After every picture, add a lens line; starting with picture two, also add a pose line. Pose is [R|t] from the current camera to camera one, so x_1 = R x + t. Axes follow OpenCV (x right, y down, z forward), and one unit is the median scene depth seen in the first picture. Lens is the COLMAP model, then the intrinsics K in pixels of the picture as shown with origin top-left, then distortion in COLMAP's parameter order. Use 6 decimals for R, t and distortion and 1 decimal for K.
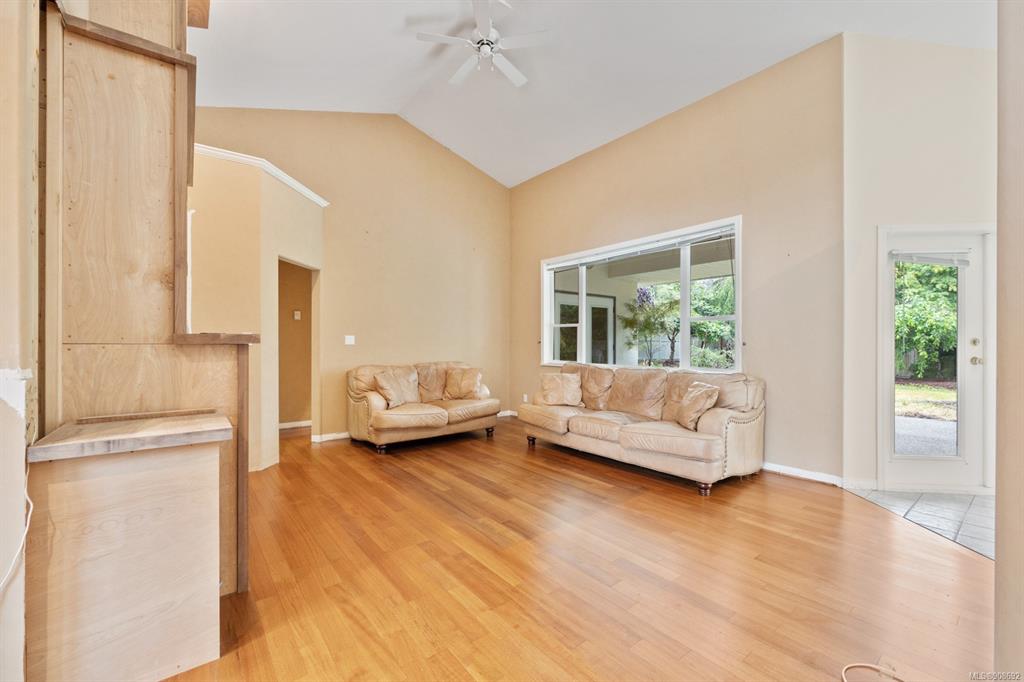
lens RADIAL K [[412.6, 0, 508.5], [0, 412.6, 344.7], [0, 0, 1]] dist [-0.002789, 0.000229]
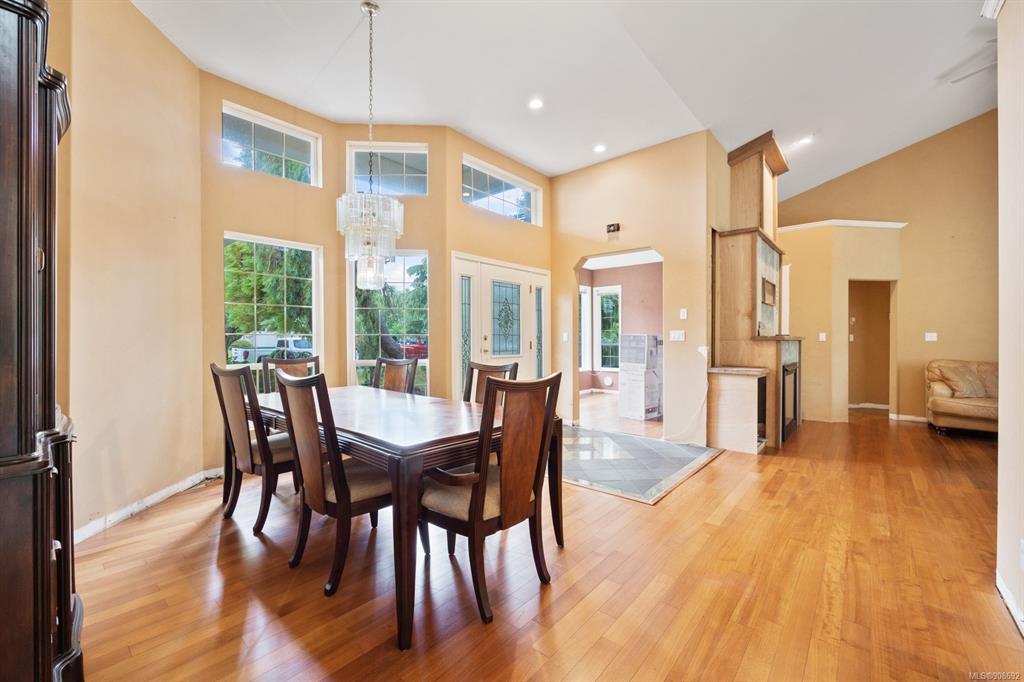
lens RADIAL K [[412.6, 0, 504.5], [0, 412.6, 342.0], [0, 0, 1]] dist [-0.002789, 0.000229]
pose [[0.170200, 0.002697, -0.985406, 0.638655], [-0.003432, 0.999992, 0.002144, 0.004584], [0.985404, 0.003017, 0.170207, -0.419821]]
